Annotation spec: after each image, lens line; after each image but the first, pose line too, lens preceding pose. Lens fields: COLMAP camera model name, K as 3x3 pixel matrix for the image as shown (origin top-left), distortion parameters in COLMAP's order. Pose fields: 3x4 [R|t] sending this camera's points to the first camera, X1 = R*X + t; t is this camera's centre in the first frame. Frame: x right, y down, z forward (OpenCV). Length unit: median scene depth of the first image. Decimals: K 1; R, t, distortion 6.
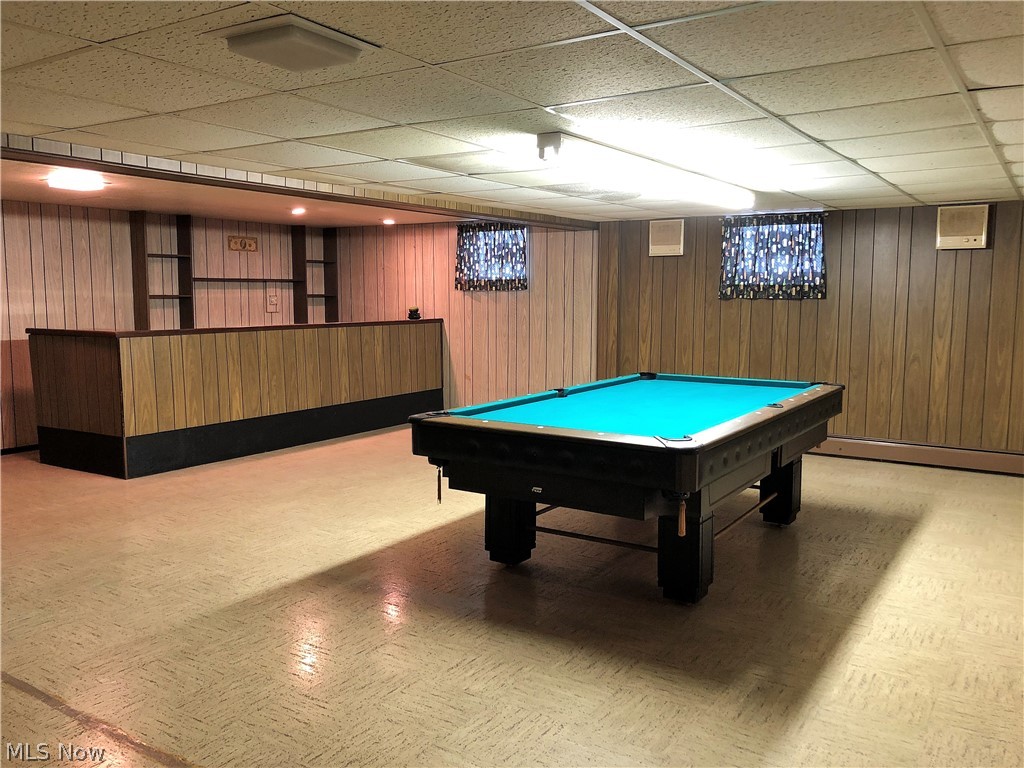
lens RADIAL K [[846.0, 0, 513.5], [0, 846.0, 384.4], [0, 0, 1]] dist [0.011237, 0.009297]
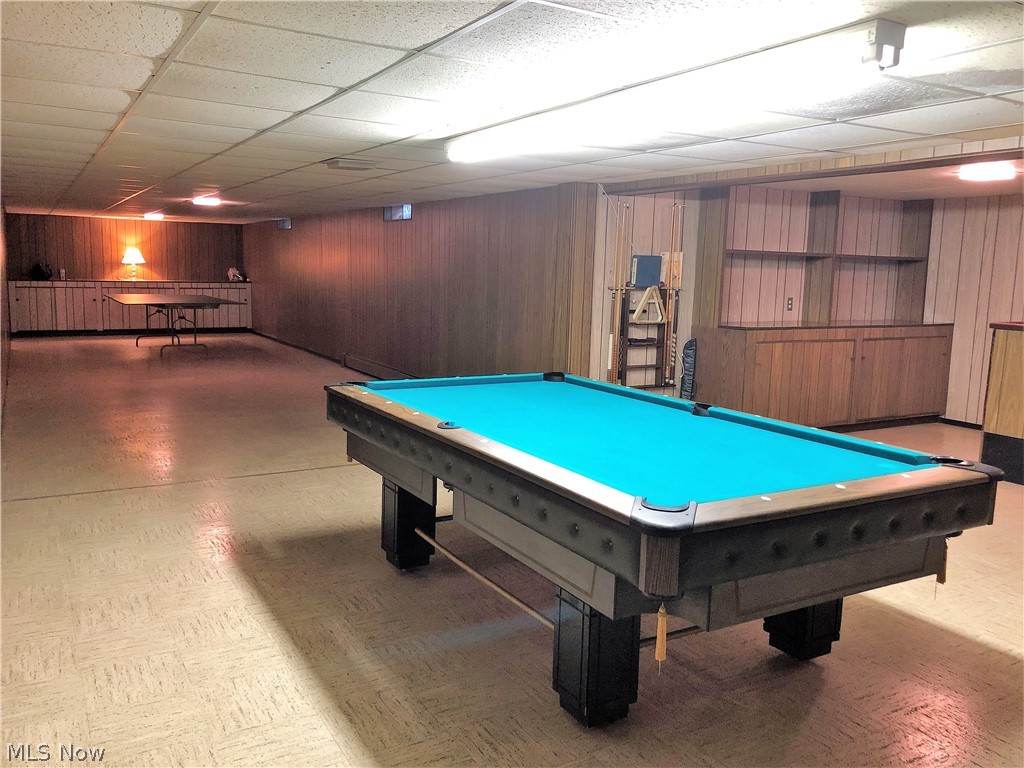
lens RADIAL K [[846.0, 0, 512.9], [0, 846.0, 385.8], [0, 0, 1]] dist [0.011237, 0.009297]
pose [[-0.458848, 0.110738, -0.881587, 1.141880], [-0.121640, 0.975032, 0.185787, -0.185380], [0.880149, 0.192484, -0.433922, 1.686028]]
